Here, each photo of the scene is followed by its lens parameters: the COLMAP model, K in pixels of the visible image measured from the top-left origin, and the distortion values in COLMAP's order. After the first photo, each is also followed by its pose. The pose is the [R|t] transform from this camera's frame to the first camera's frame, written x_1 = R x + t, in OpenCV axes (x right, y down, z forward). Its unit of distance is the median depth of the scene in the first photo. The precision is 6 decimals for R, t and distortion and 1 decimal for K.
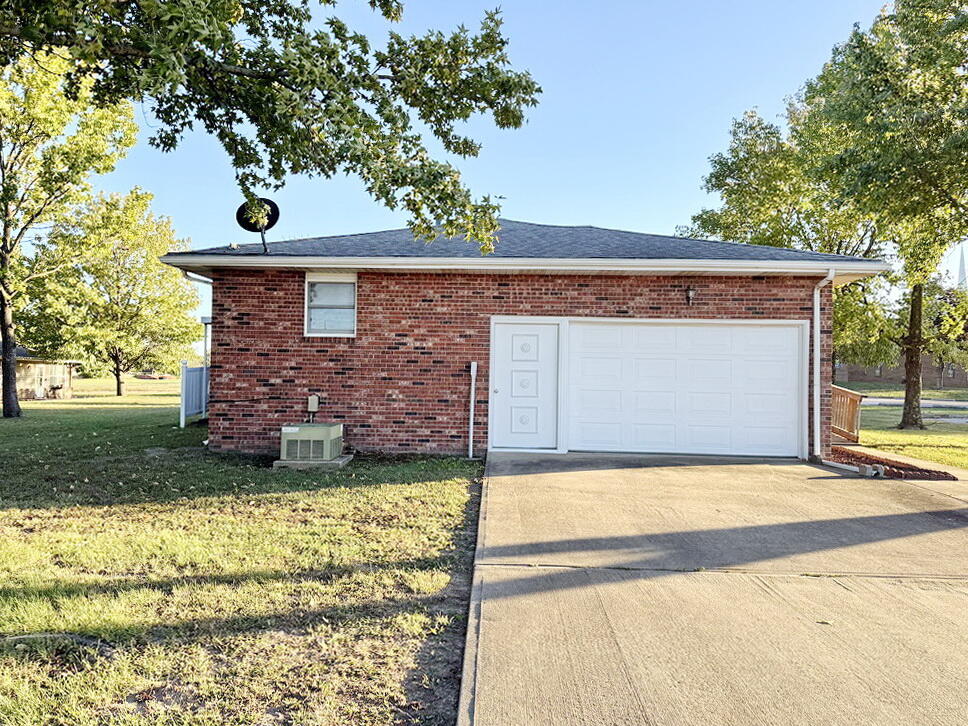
lens RADIAL K [[728.3, 0, 484.0], [0, 728.3, 363.0], [0, 0, 1]] dist [0.137159, -0.004389]
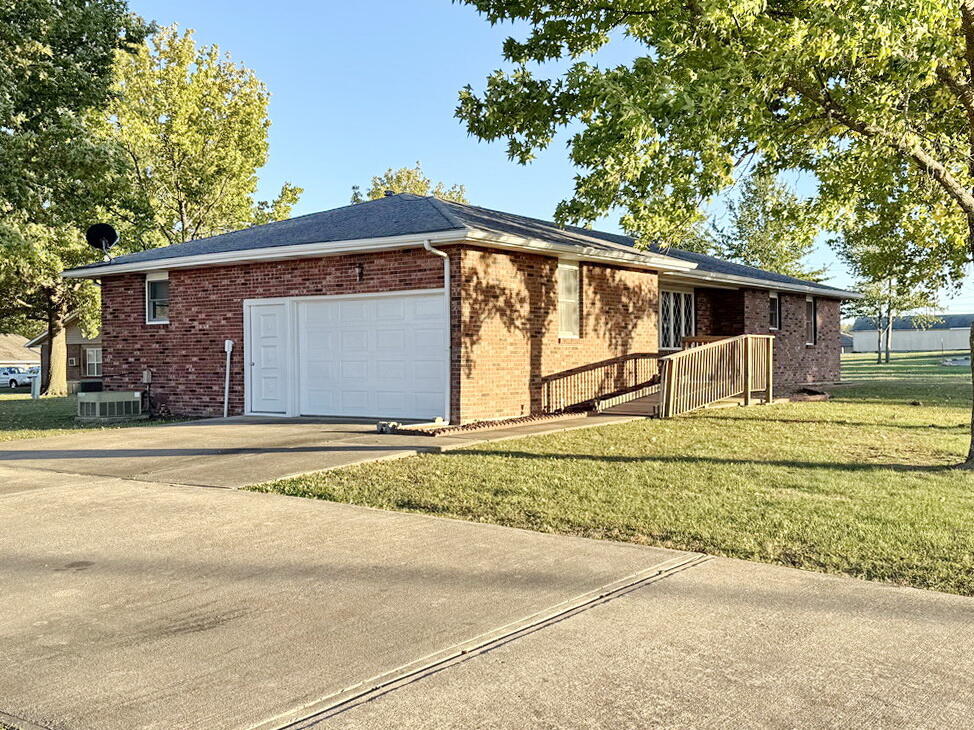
lens RADIAL K [[1026.2, 0, 487.0], [0, 1026.2, 365.0], [0, 0, 1]] dist [0.150852, -0.001539]
pose [[0.815594, -0.023206, -0.578159, 1.298177], [0.035410, 0.999324, 0.009840, 0.037670], [0.577540, -0.028498, 0.815865, -0.139331]]
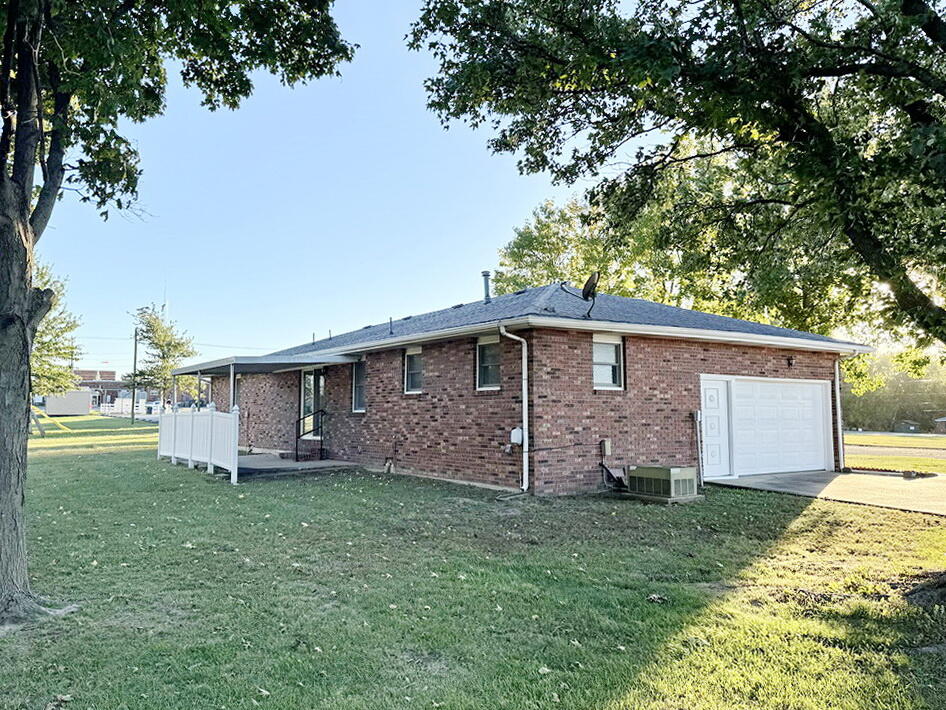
lens RADIAL K [[711.8, 0, 473.0], [0, 711.8, 355.0], [0, 0, 1]] dist [0.137159, -0.004389]
pose [[0.802393, 0.029594, 0.596062, -1.073531], [0.002379, 0.998603, -0.052782, -0.031549], [-0.596792, 0.043770, 0.801201, 0.215011]]
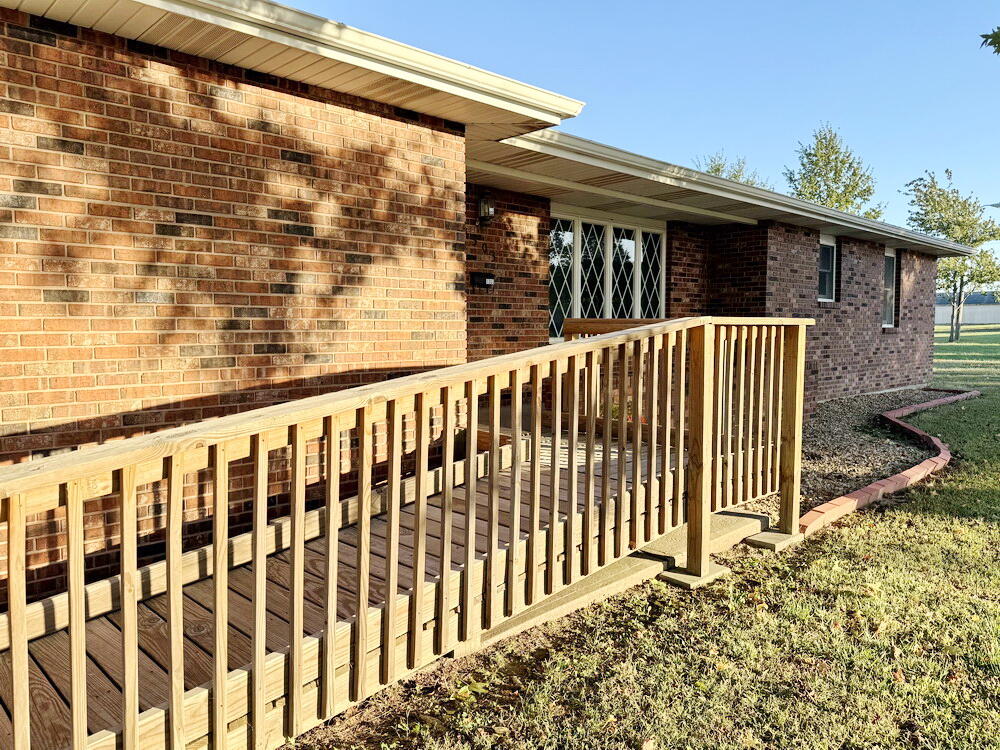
lens RADIAL K [[752.4, 0, 500.0], [0, 752.4, 375.0], [0, 0, 1]] dist [0.137159, -0.004389]
pose [[0.730821, 0.024090, -0.682144, 0.814942], [0.027969, 0.997481, 0.065191, 0.020576], [0.681996, -0.066722, 0.728306, 1.221817]]
